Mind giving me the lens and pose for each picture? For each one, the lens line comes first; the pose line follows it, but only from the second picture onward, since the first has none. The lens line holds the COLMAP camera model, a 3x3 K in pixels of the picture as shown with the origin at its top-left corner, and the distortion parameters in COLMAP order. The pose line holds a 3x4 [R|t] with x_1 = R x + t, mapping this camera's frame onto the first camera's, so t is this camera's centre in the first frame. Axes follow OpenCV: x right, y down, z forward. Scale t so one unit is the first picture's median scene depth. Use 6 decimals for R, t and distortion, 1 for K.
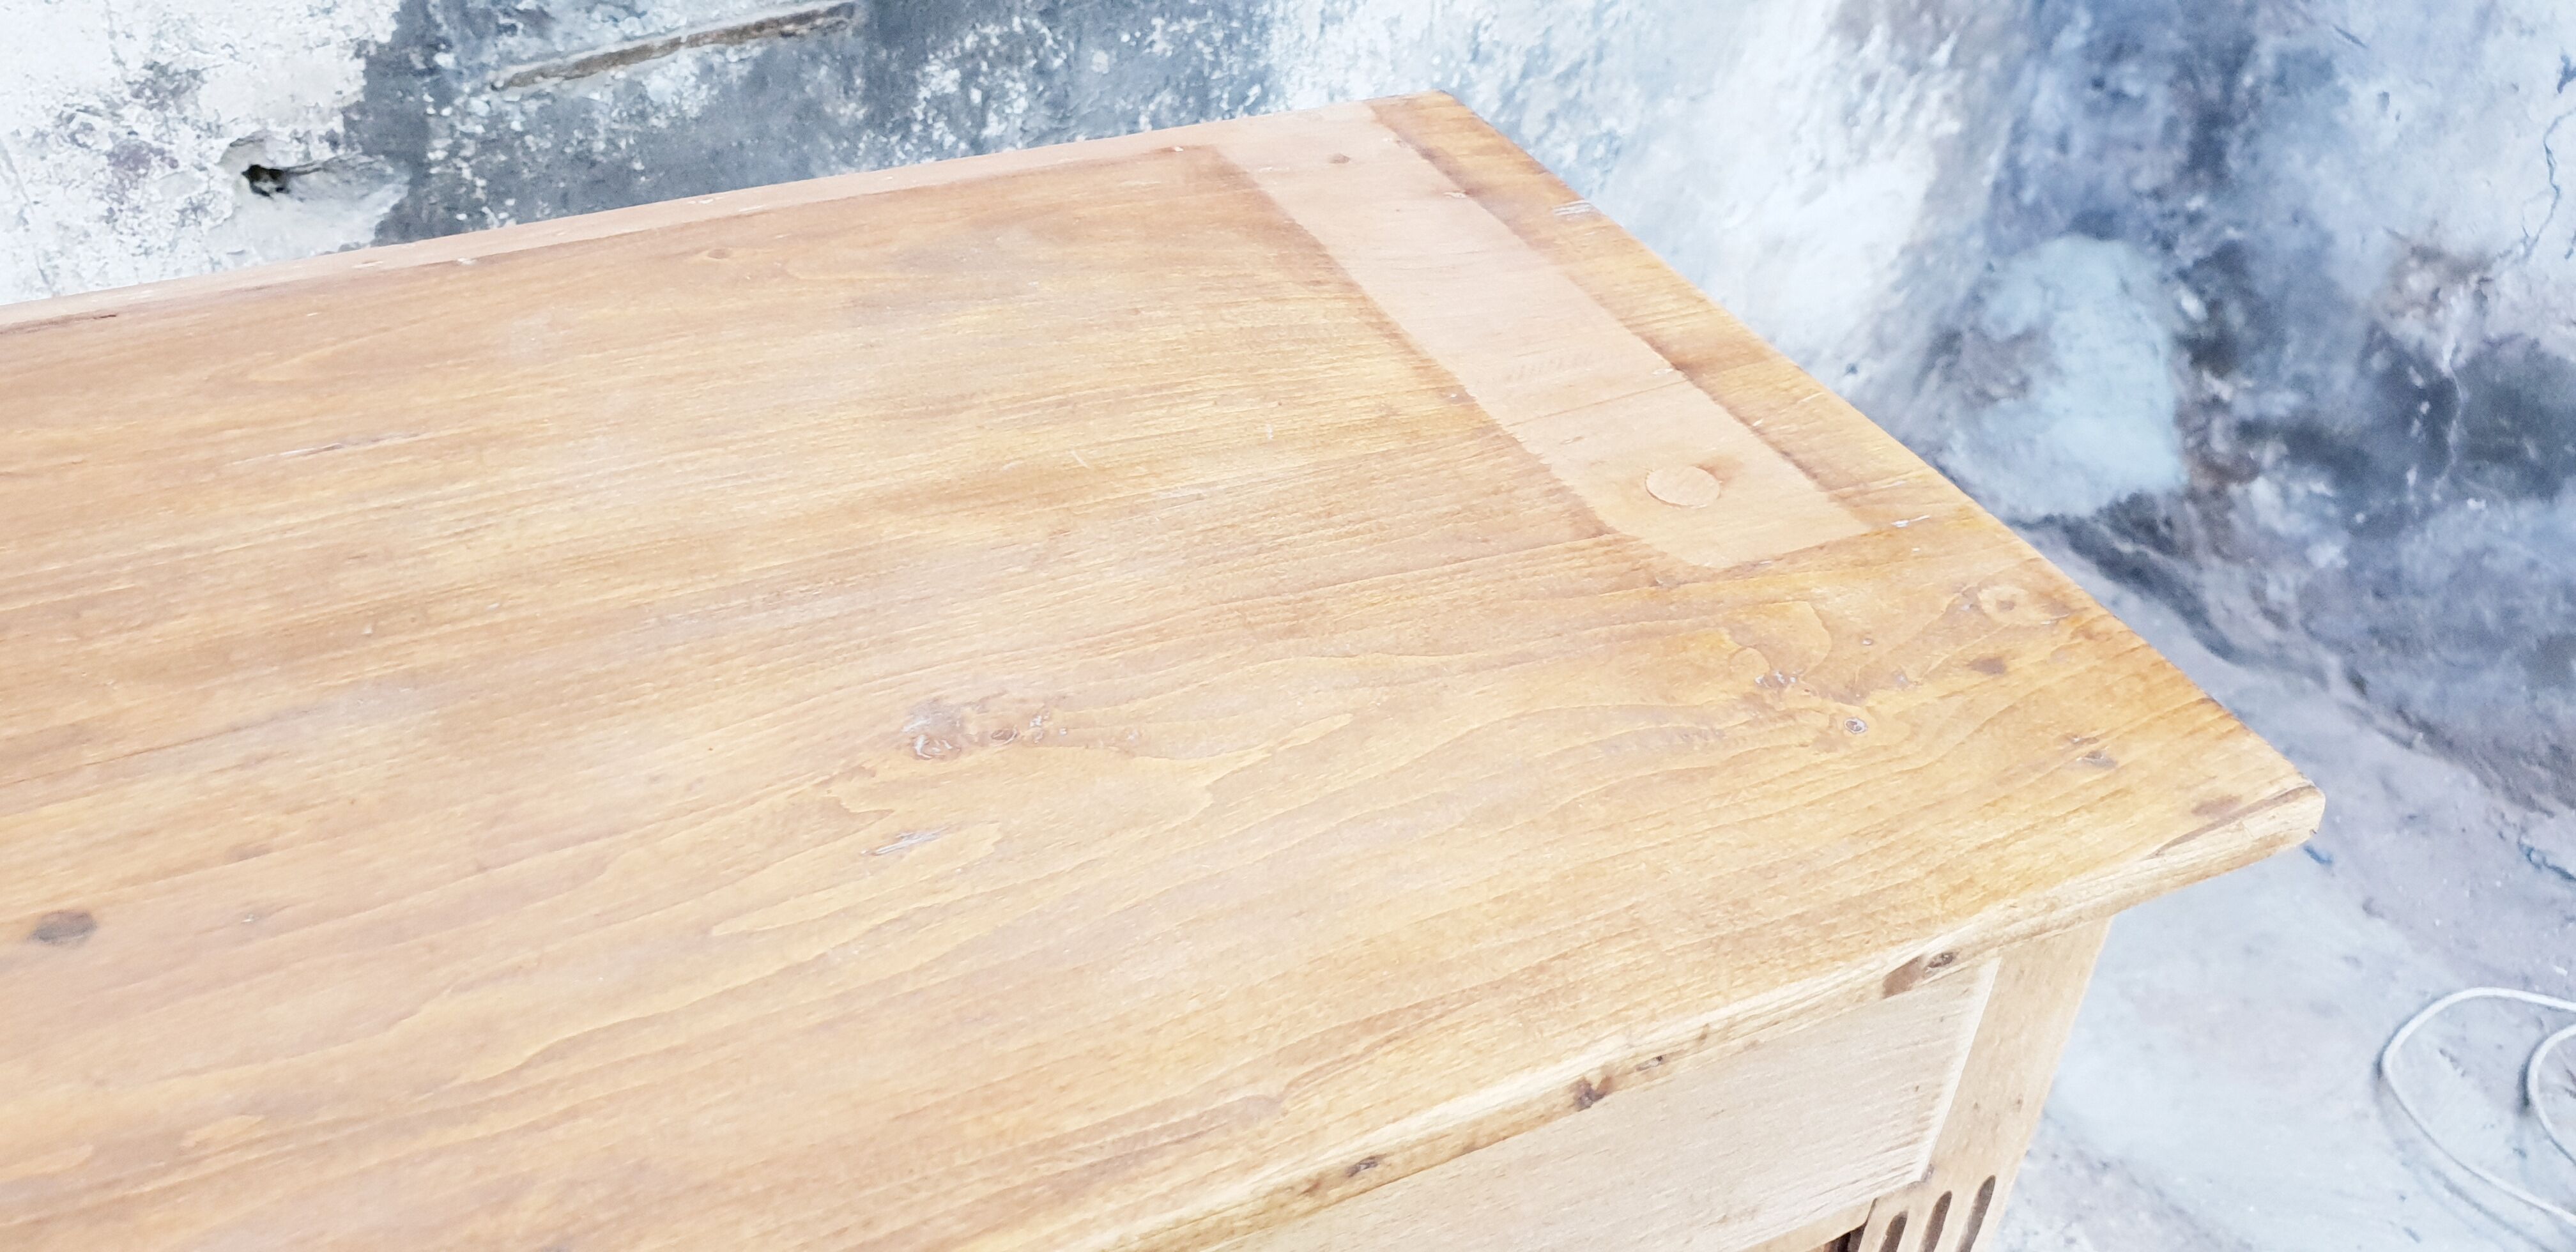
lens RADIAL K [[2019.5, 0, 1277.0], [0, 2019.5, 630.4], [0, 0, 1]] dist [0.004993, 0.006982]
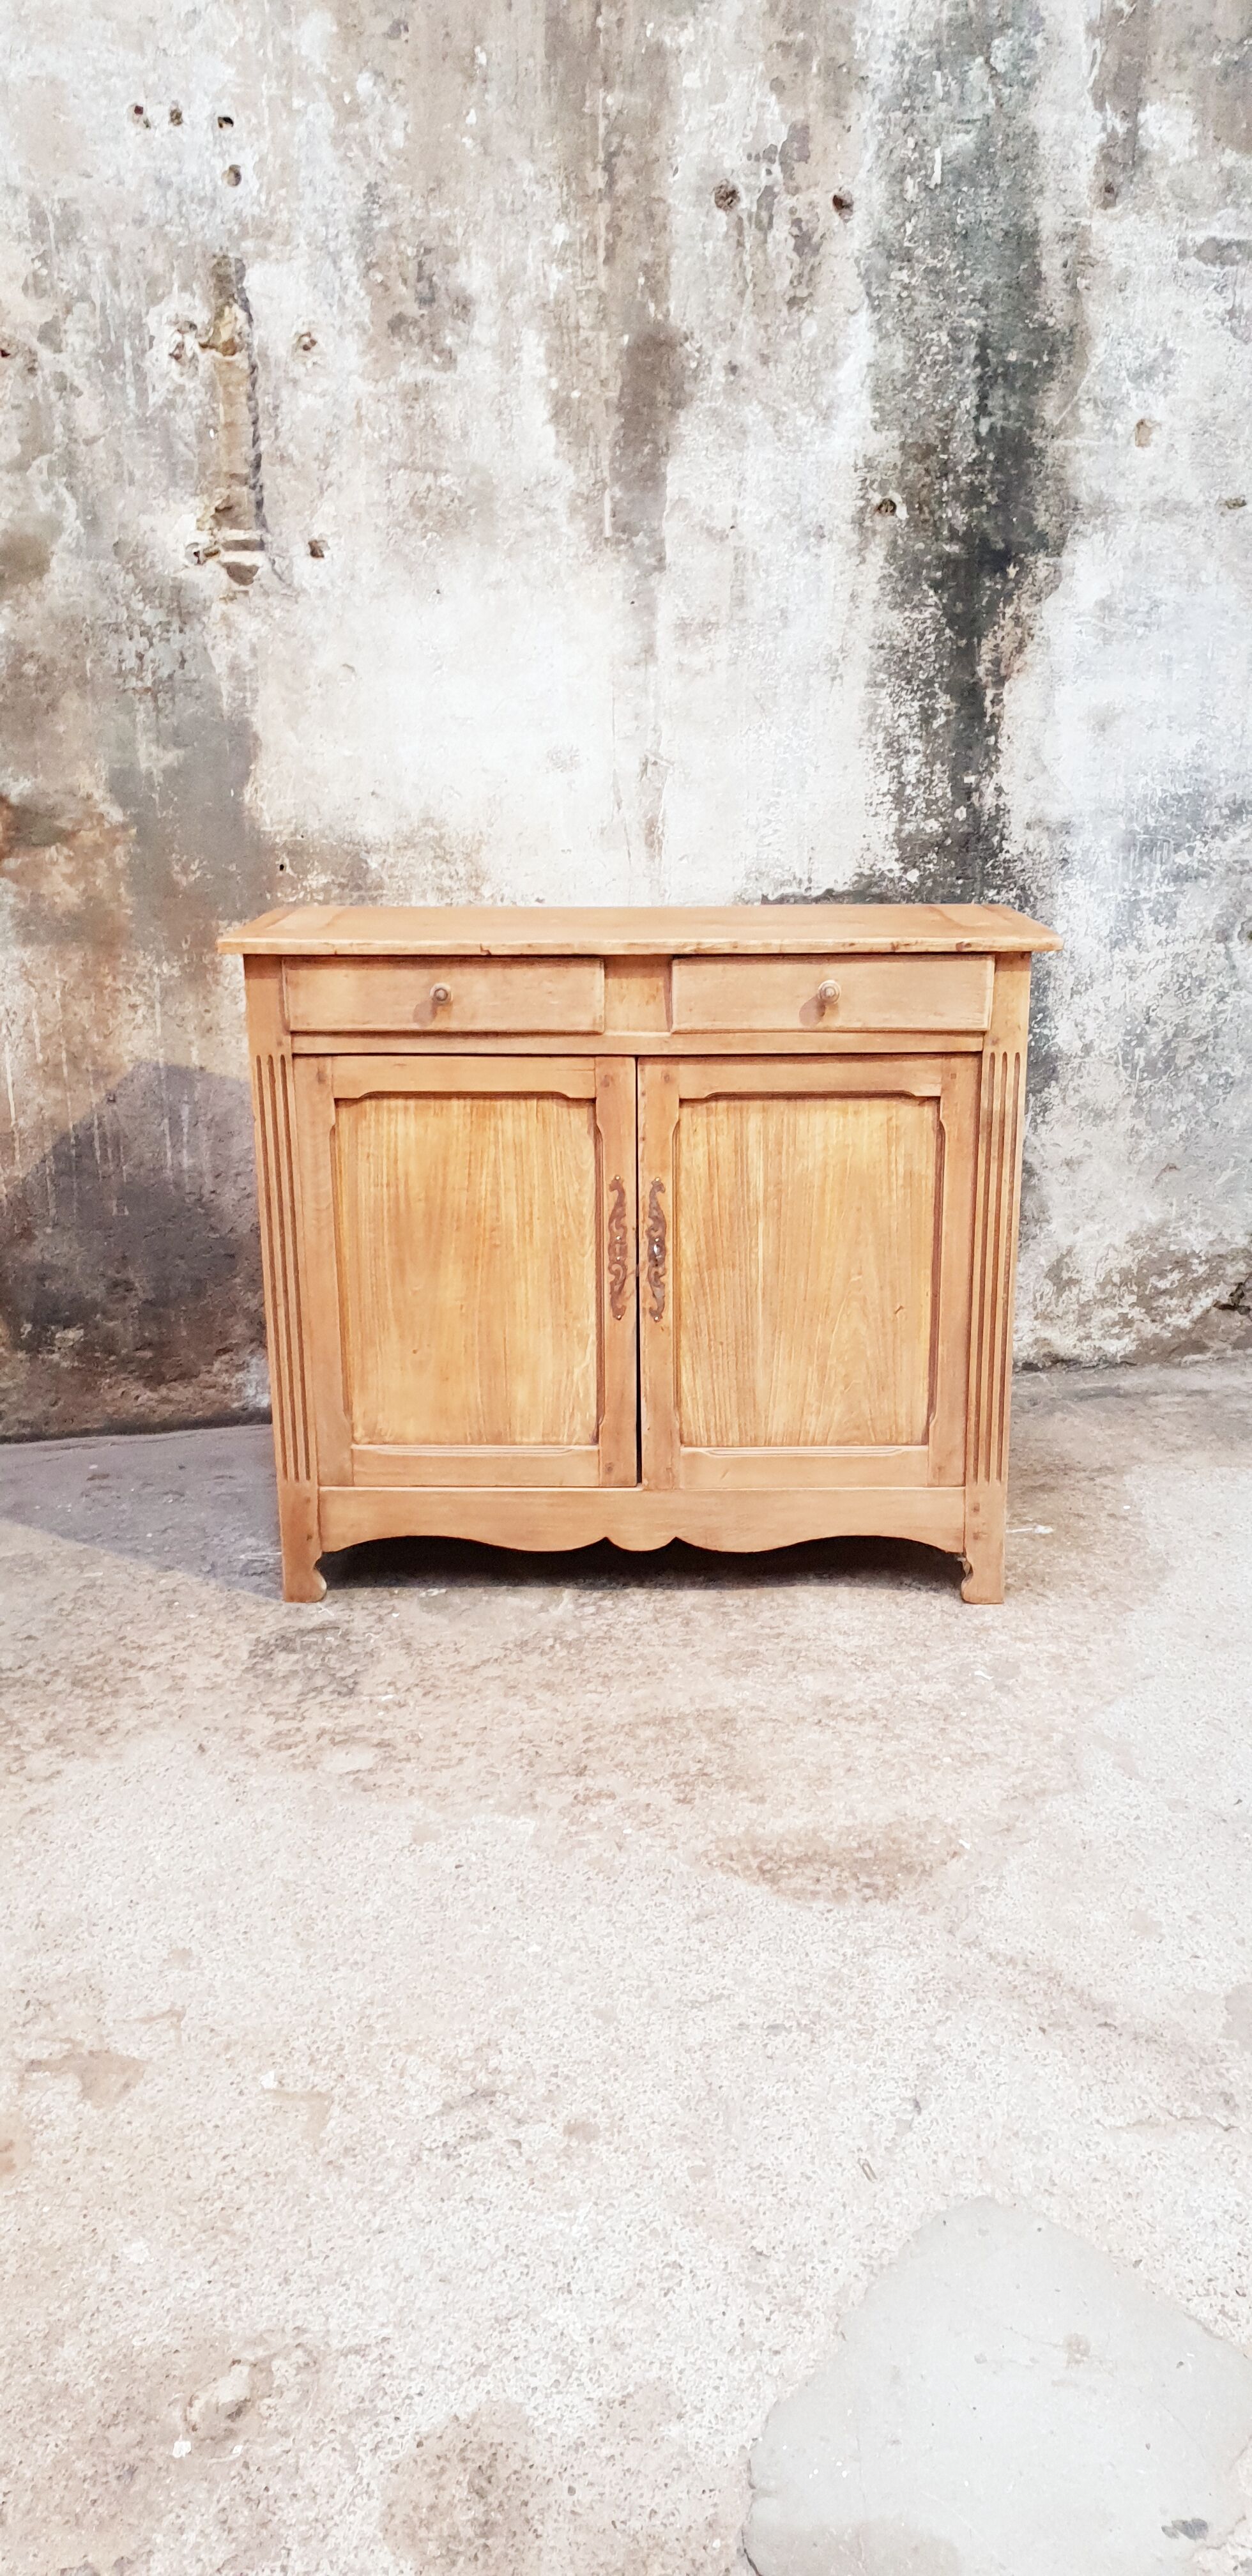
lens RADIAL K [[1988.8, 0, 641.2], [0, 1988.8, 1295.5], [0, 0, 1]] dist [0.209461, -0.696471]
pose [[0.903693, 0.081165, -0.420417, 0.808535], [-0.235002, 0.914789, -0.328534, 1.298592], [0.357928, 0.395693, 0.845763, -1.533343]]
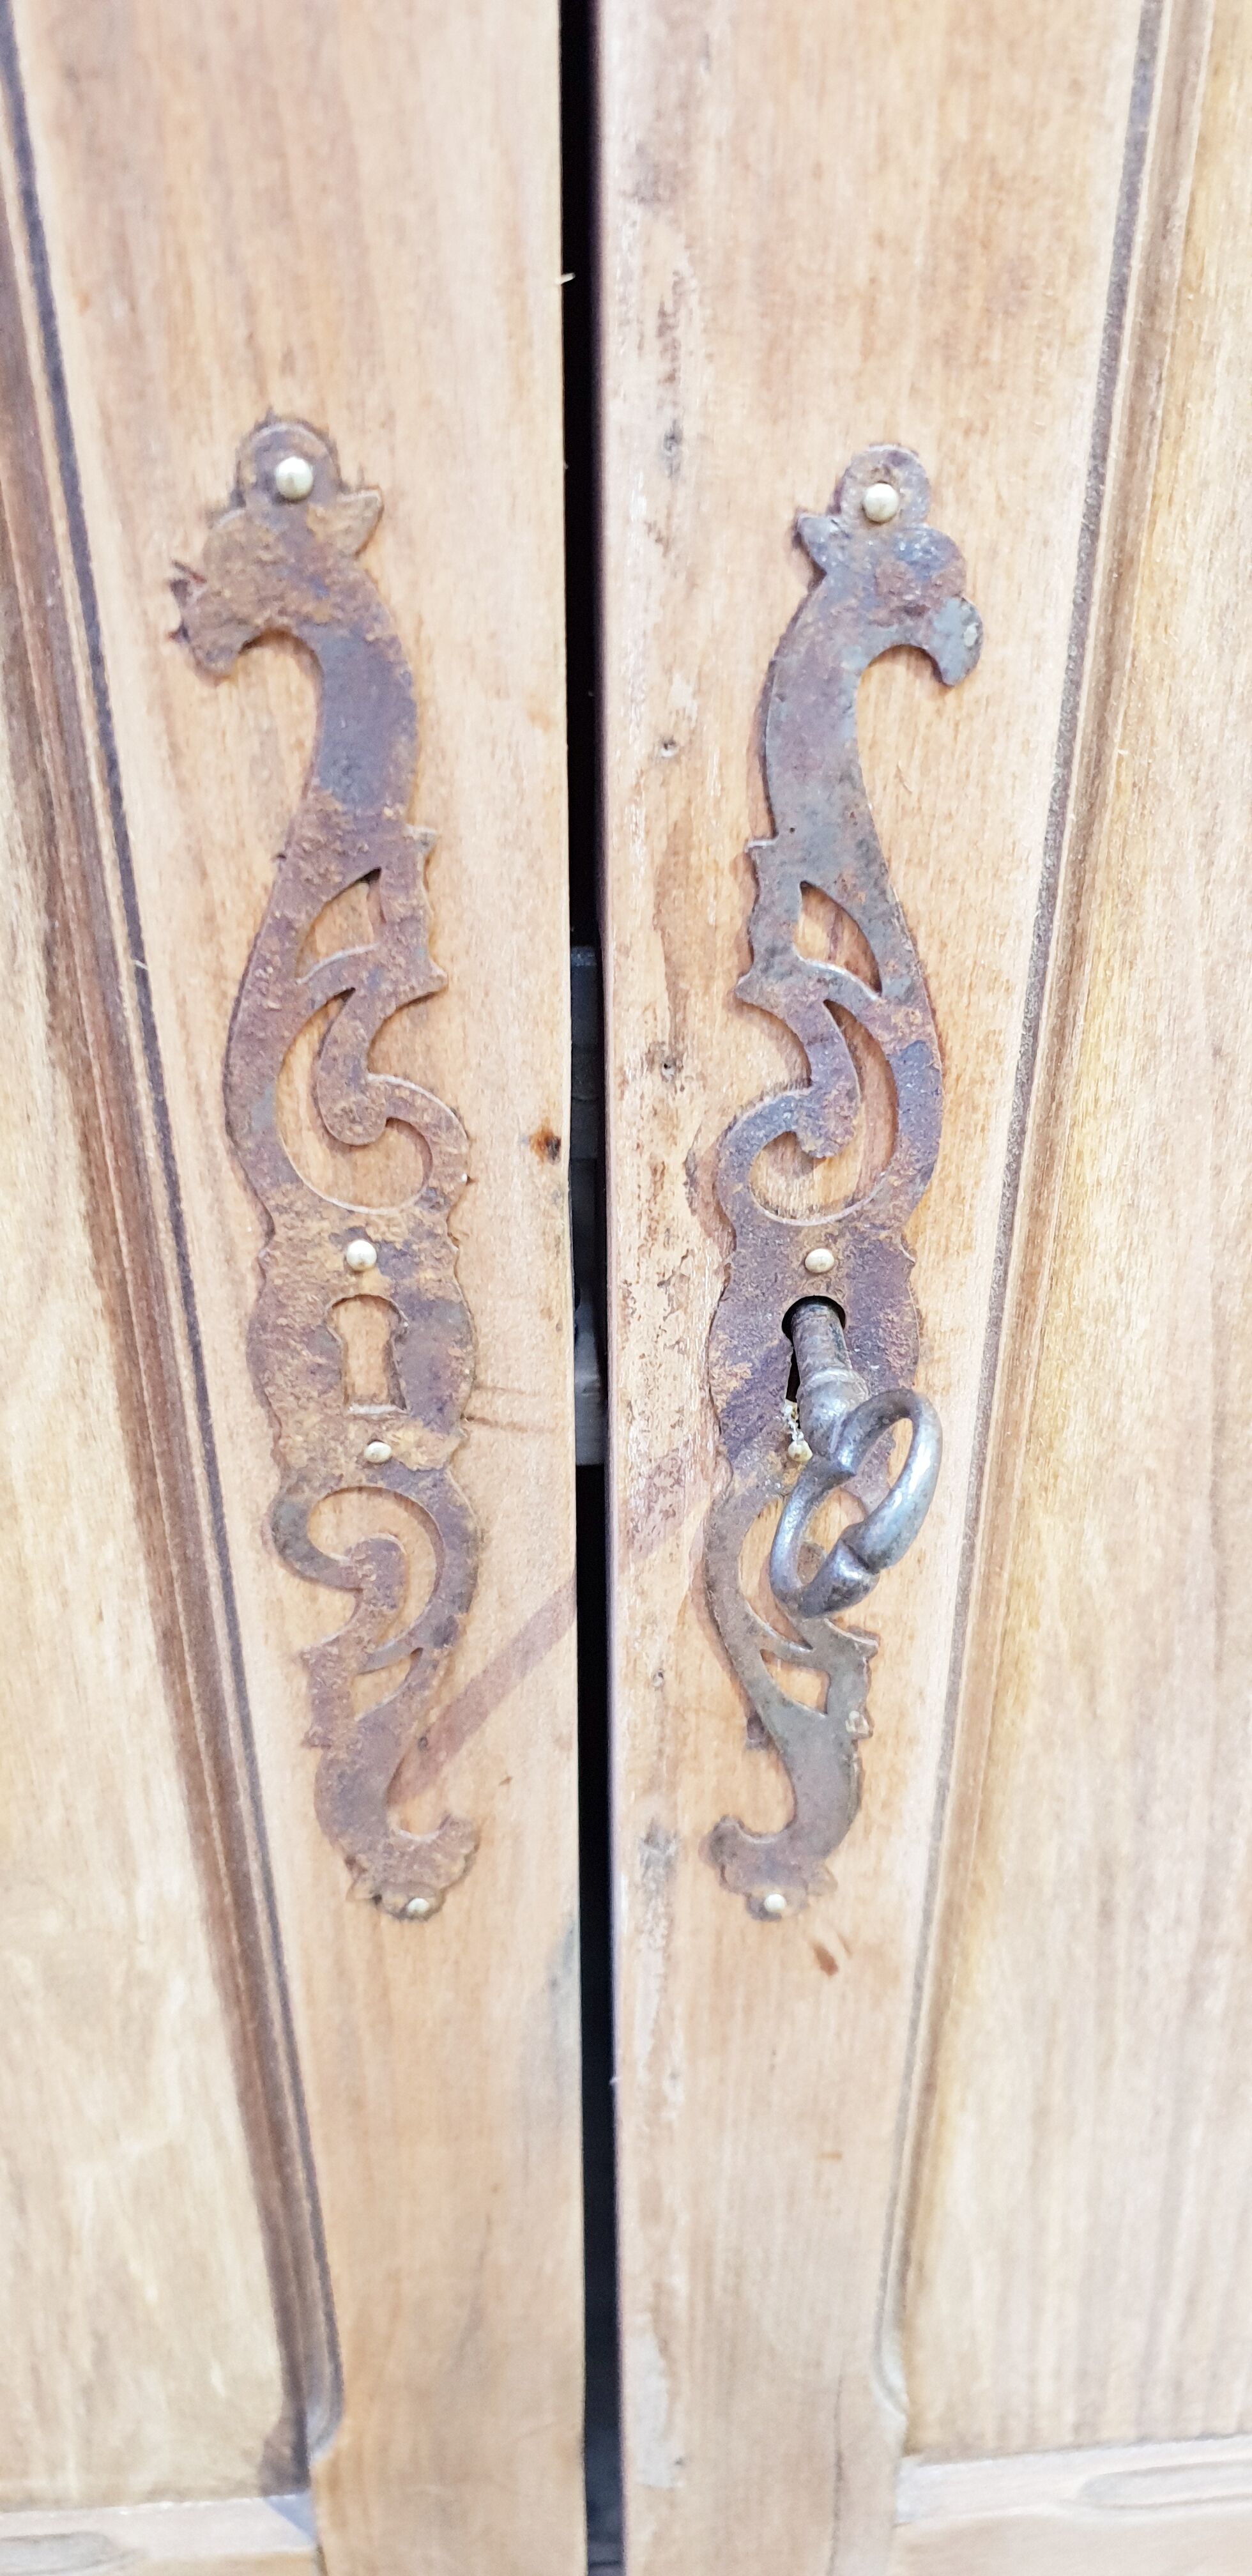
lens RADIAL K [[2019.5, 0, 650.0], [0, 2019.5, 1267.2], [0, 0, 1]] dist [0.004993, 0.006982]
pose [[0.938848, 0.171208, -0.298750, -0.164305], [-0.194676, 0.979571, -0.050411, 0.440666], [0.284016, 0.105488, 0.952999, 0.313701]]
